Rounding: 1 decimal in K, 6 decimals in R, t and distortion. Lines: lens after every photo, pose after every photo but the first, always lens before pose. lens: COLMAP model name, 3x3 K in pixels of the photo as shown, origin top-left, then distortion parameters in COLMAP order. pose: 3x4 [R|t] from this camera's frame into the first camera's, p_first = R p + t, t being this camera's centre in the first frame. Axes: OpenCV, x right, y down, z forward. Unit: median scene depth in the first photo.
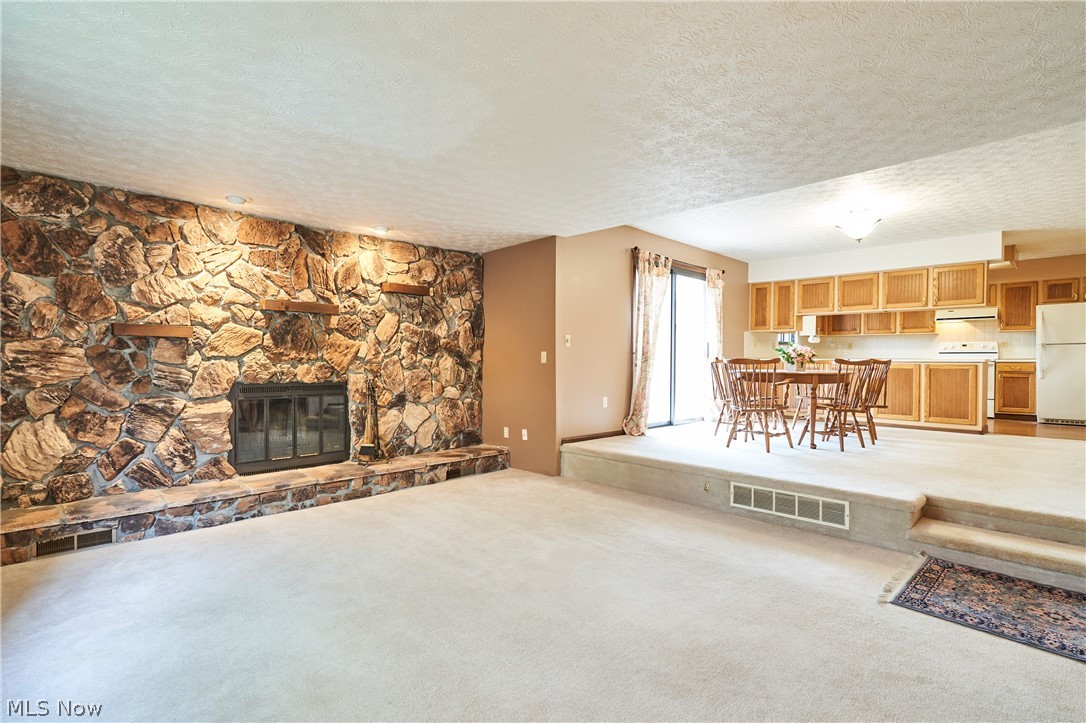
lens RADIAL K [[506.7, 0, 546.2], [0, 506.7, 359.5], [0, 0, 1]] dist [0.009156, 0.003190]
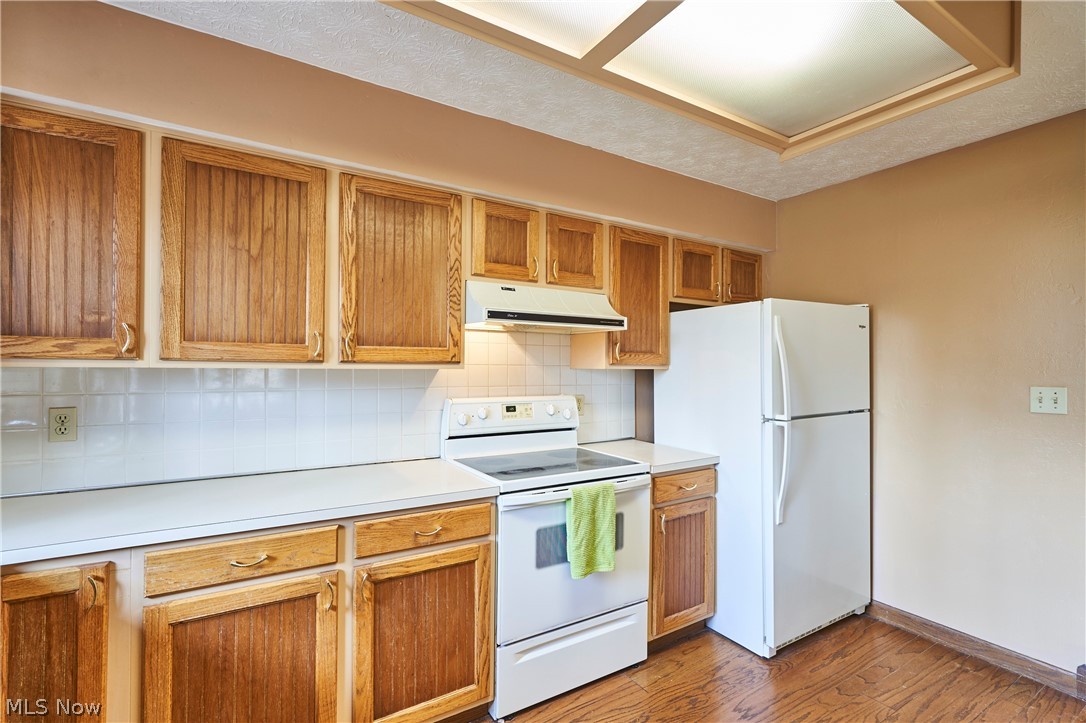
lens RADIAL K [[506.7, 0, 544.7], [0, 506.7, 364.7], [0, 0, 1]] dist [0.009156, 0.003190]
pose [[0.202602, 0.003053, 0.979256, 0.599313], [-0.001408, 0.999995, -0.002827, -0.060330], [-0.979260, -0.000806, 0.202605, 1.043633]]
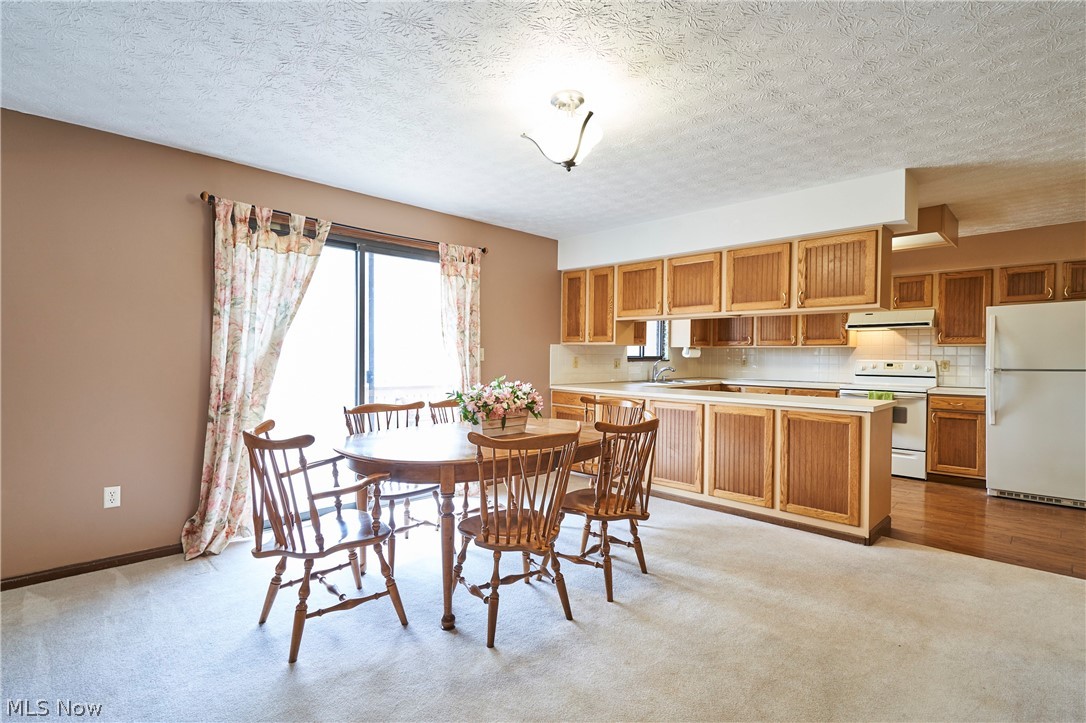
lens RADIAL K [[506.7, 0, 541.3], [0, 506.7, 359.7], [0, 0, 1]] dist [0.009156, 0.003190]
pose [[0.999997, 0.002347, 0.001062, 0.406822], [-0.002353, 0.999980, 0.005792, -0.042298], [-0.001049, -0.005794, 0.999983, 0.371685]]
